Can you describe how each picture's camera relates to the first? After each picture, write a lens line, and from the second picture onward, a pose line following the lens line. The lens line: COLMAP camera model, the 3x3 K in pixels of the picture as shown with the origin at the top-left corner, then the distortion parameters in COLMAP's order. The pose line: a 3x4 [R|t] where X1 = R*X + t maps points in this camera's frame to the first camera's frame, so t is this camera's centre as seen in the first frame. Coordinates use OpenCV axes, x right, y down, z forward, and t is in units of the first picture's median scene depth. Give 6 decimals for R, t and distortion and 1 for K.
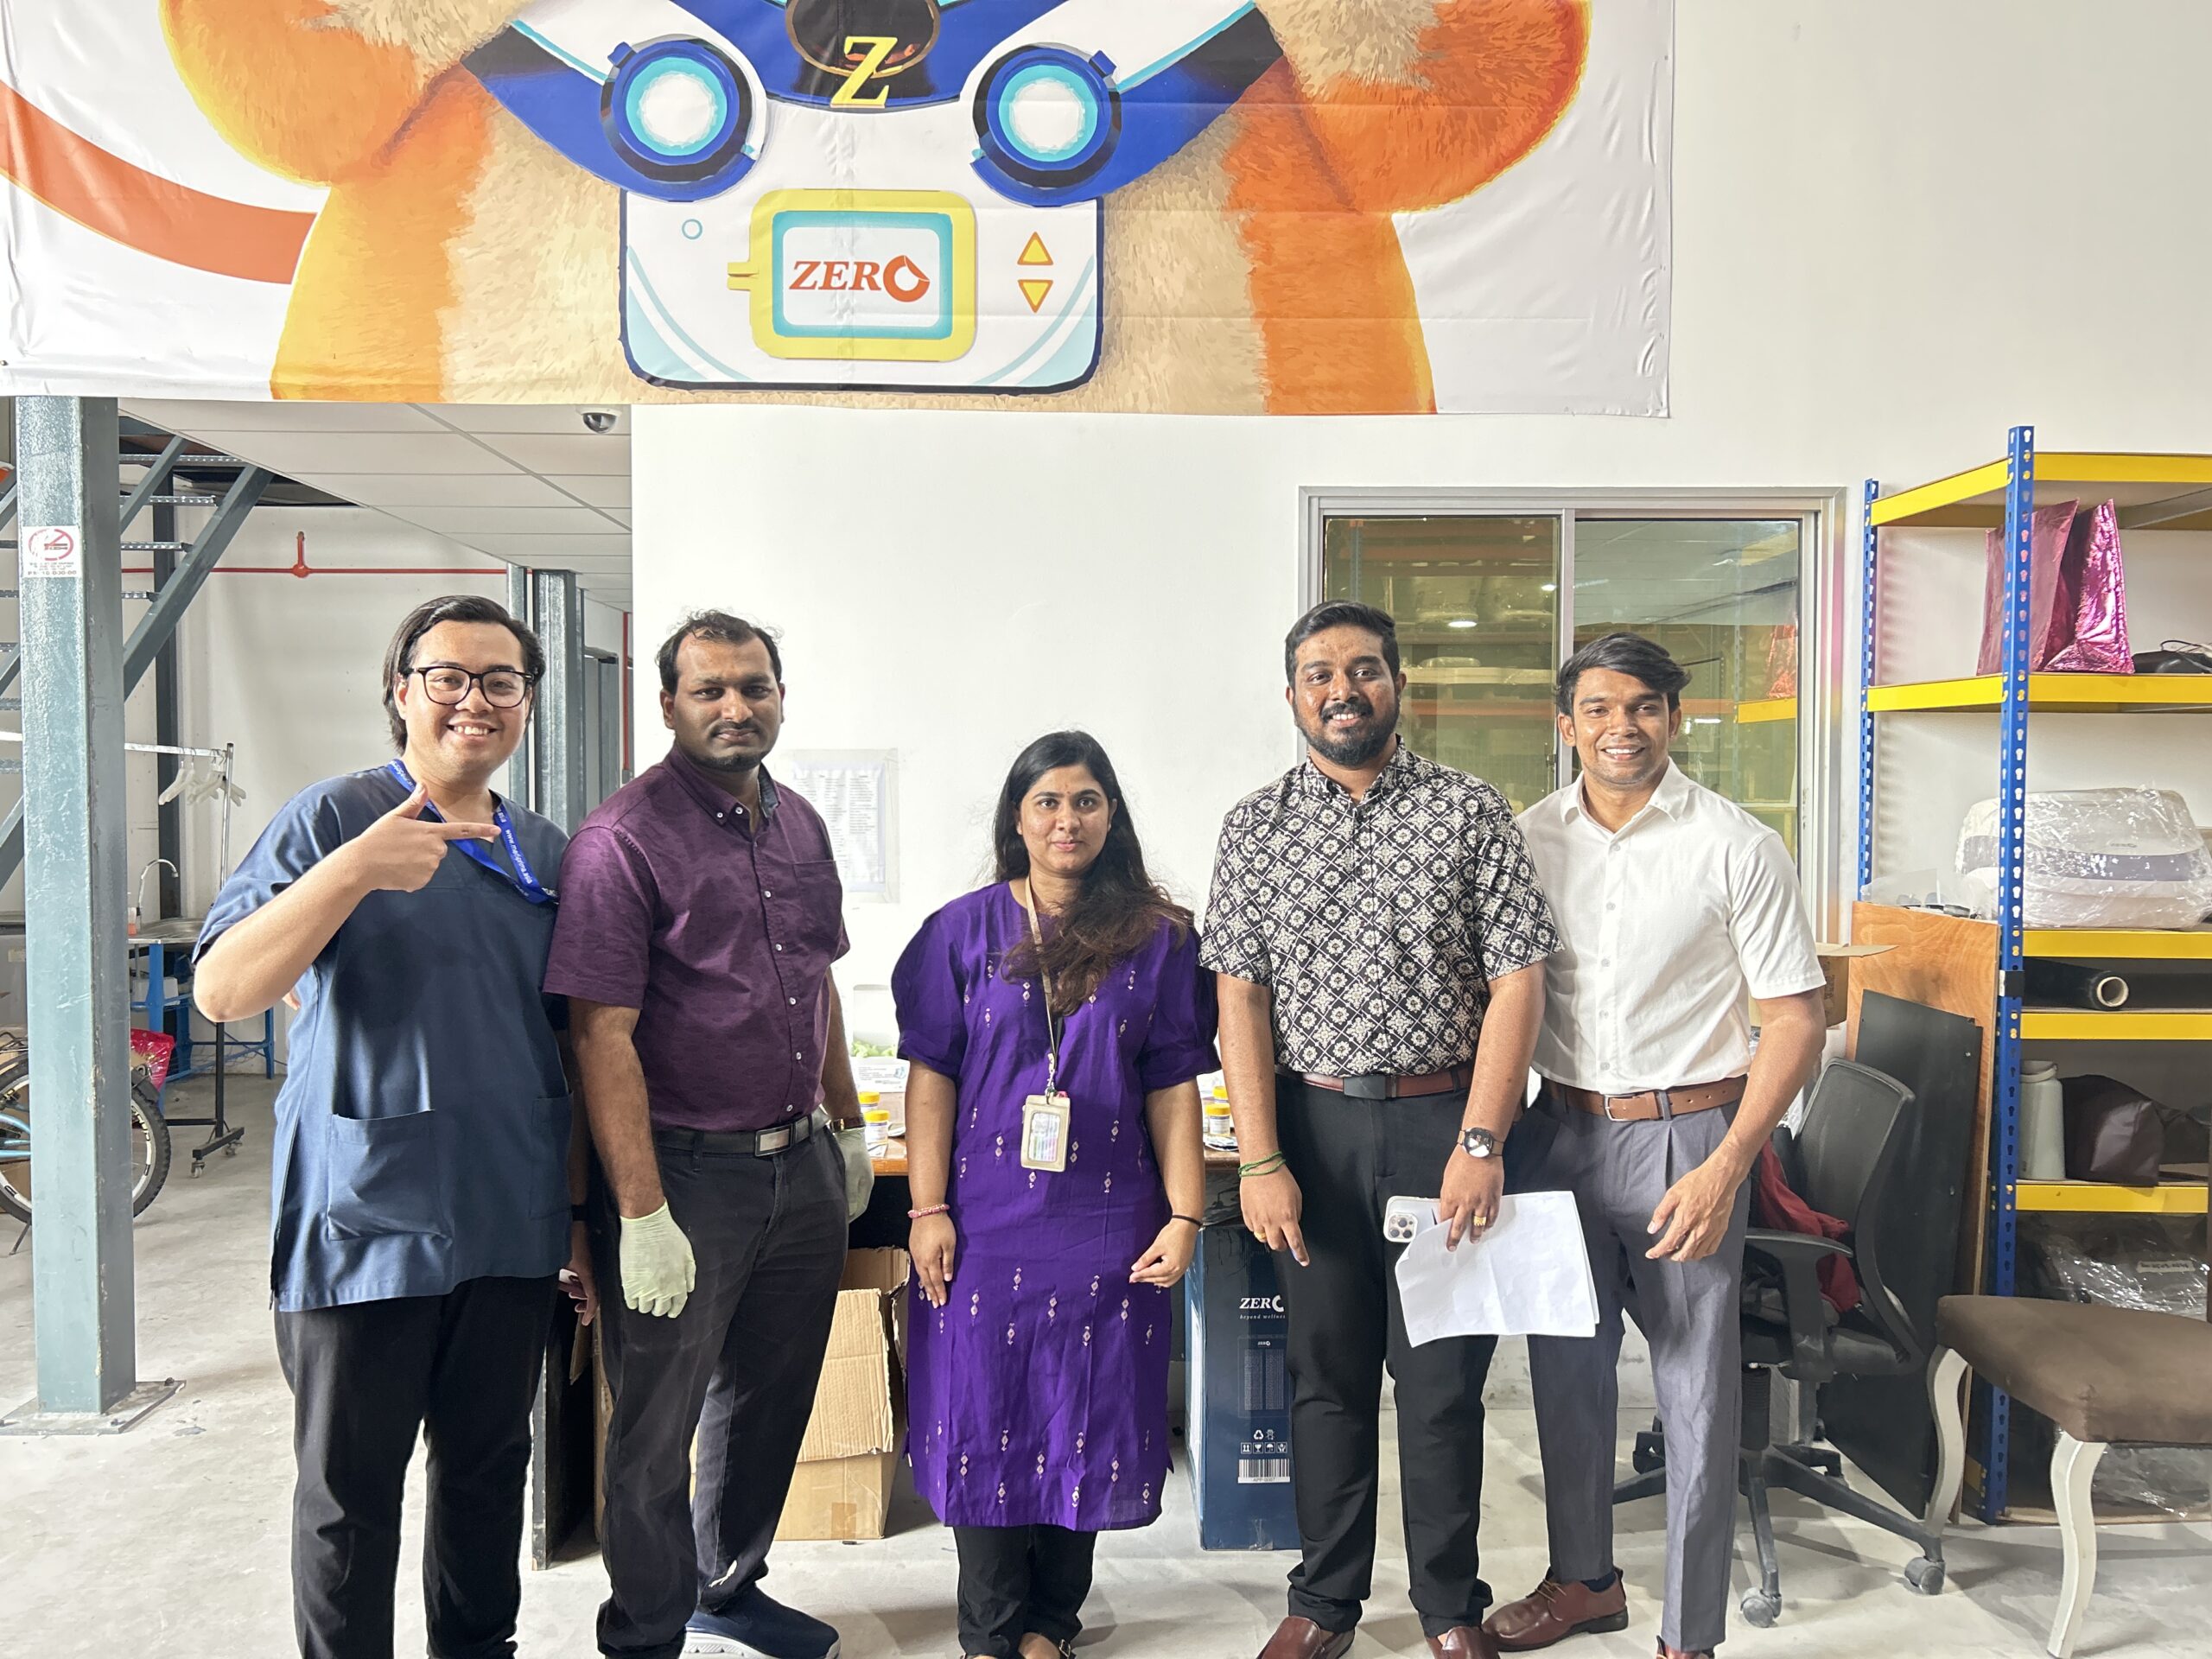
lens RADIAL K [[1666.6, 0, 1107.5], [0, 1666.6, 835.8], [0, 0, 1]] dist [0.033690, -0.040413]
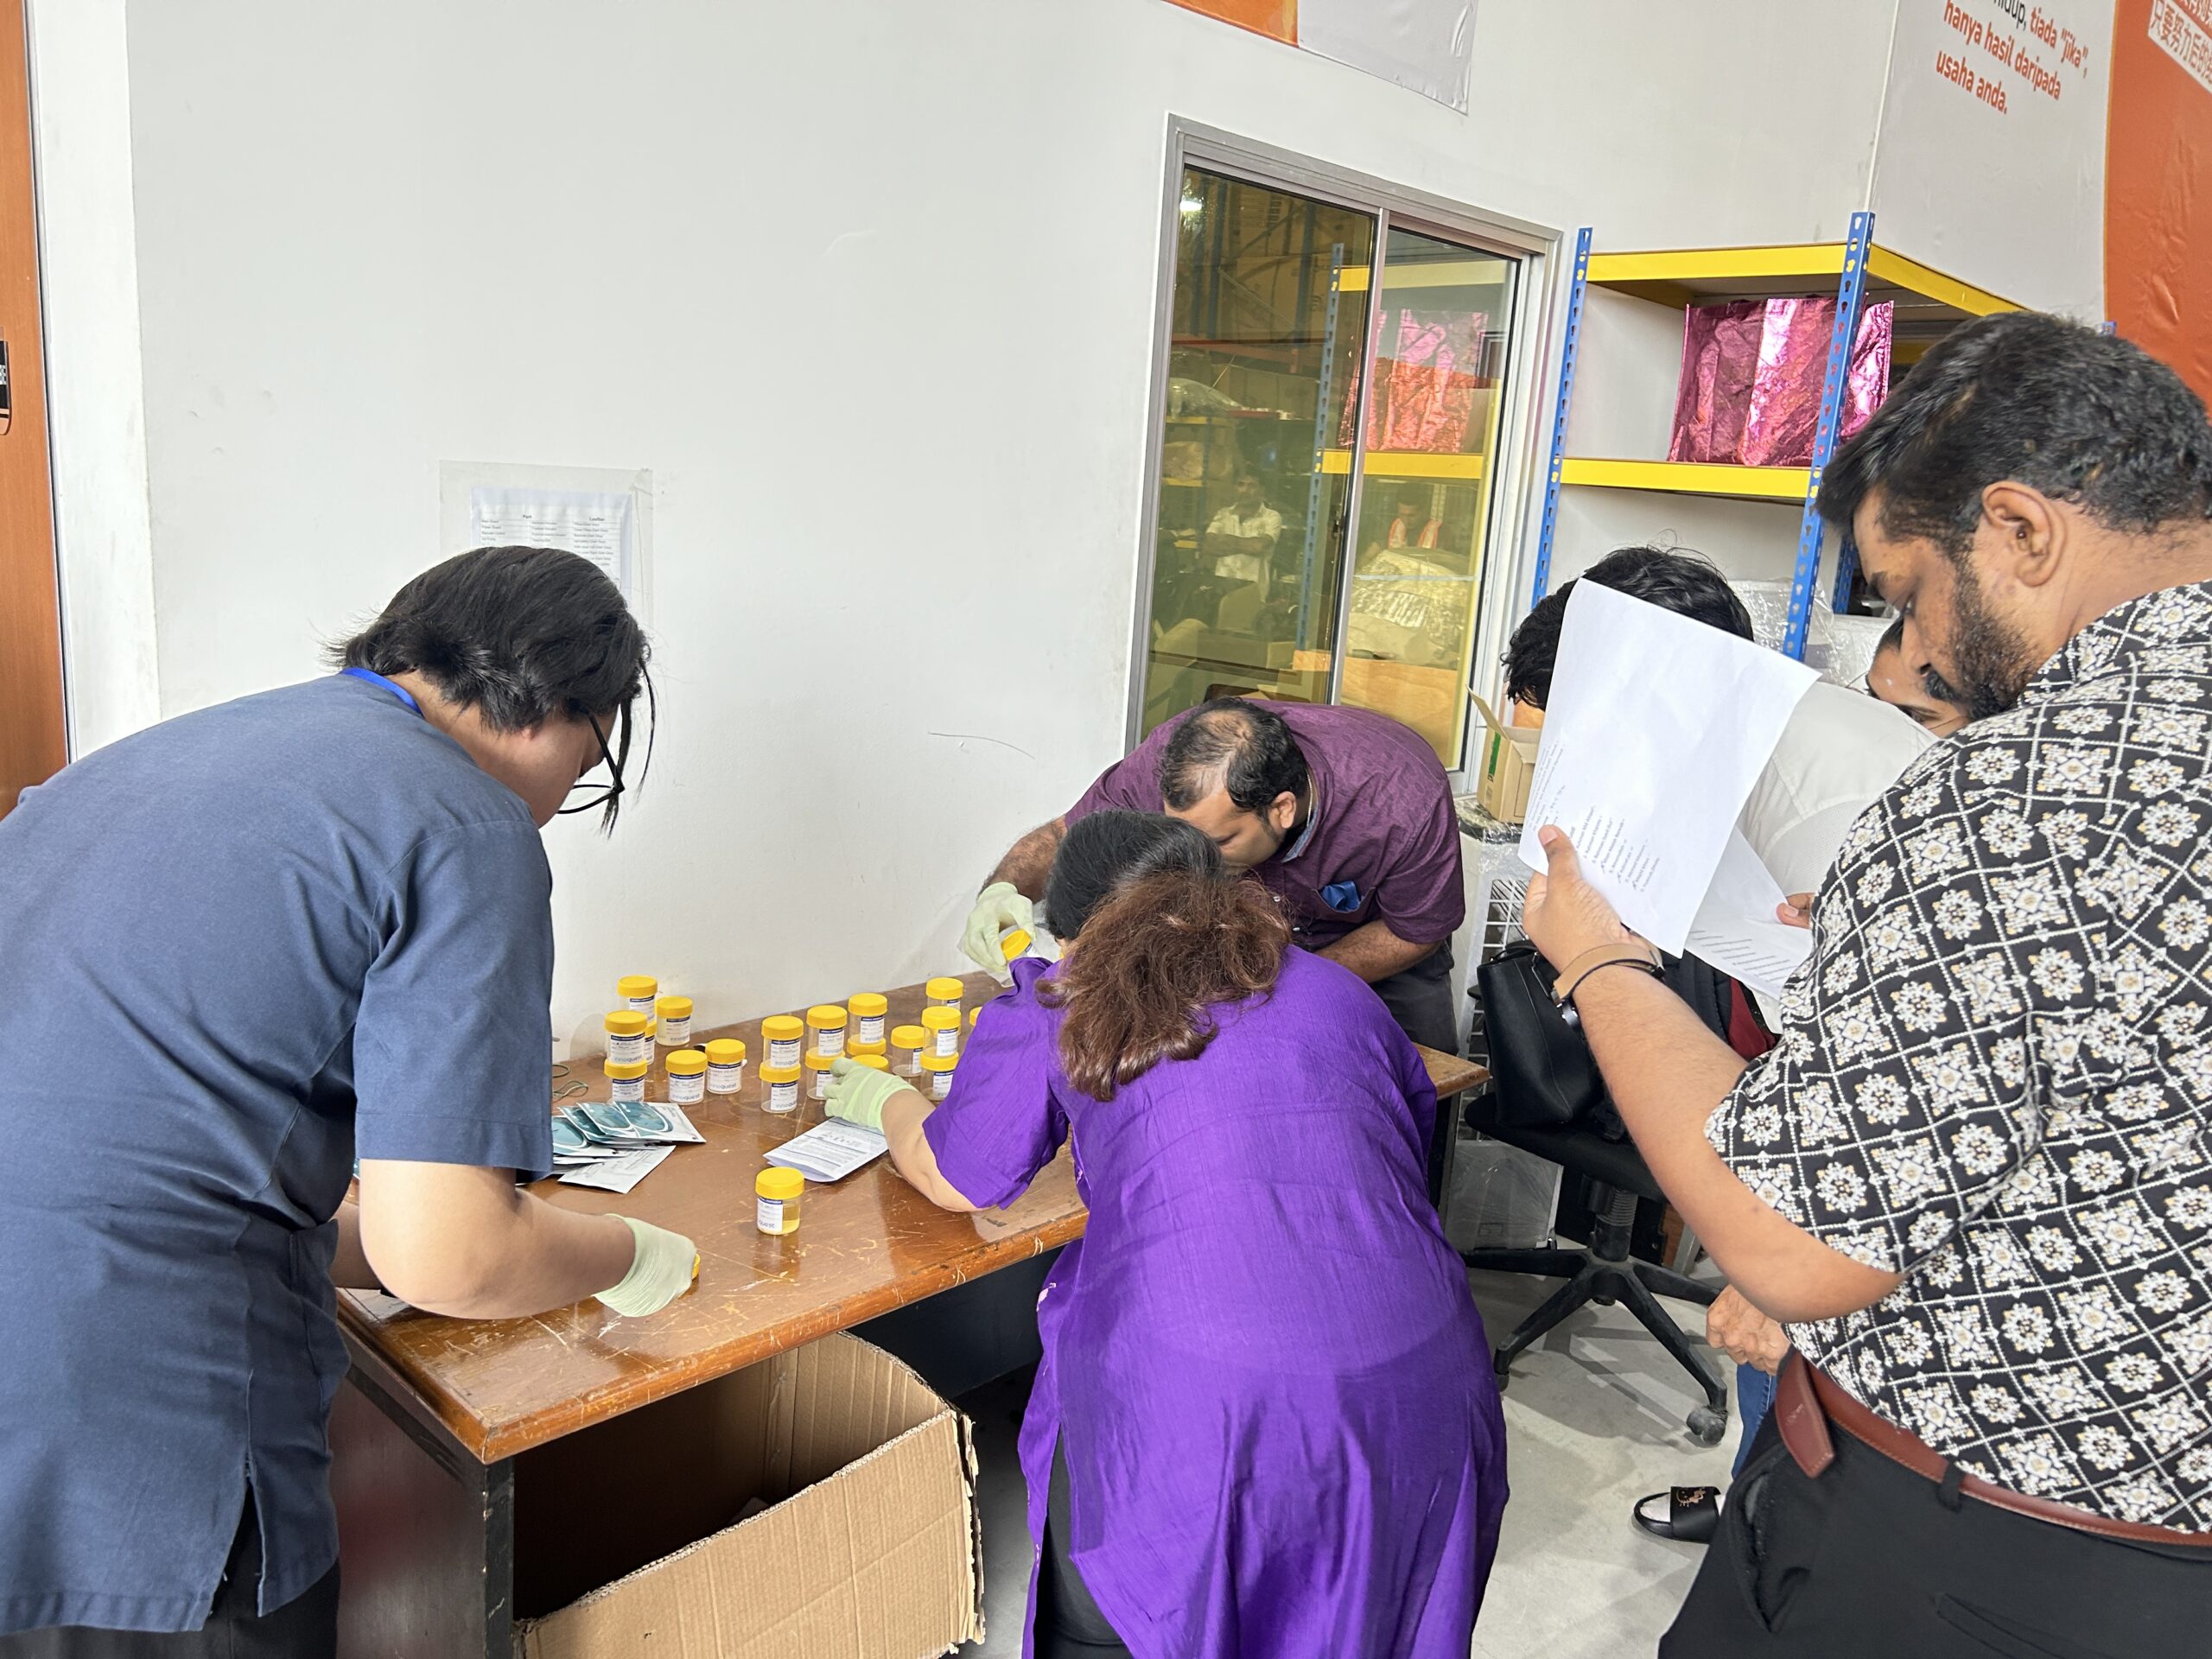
lens RADIAL K [[1666.6, 0, 1104.4], [0, 1666.6, 825.7], [0, 0, 1]] dist [0.033690, -0.040413]
pose [[0.731330, -0.090397, 0.676007, -0.398010], [-0.044867, 0.982654, 0.179940, -0.042305], [-0.680547, -0.161926, 0.714588, 0.466729]]
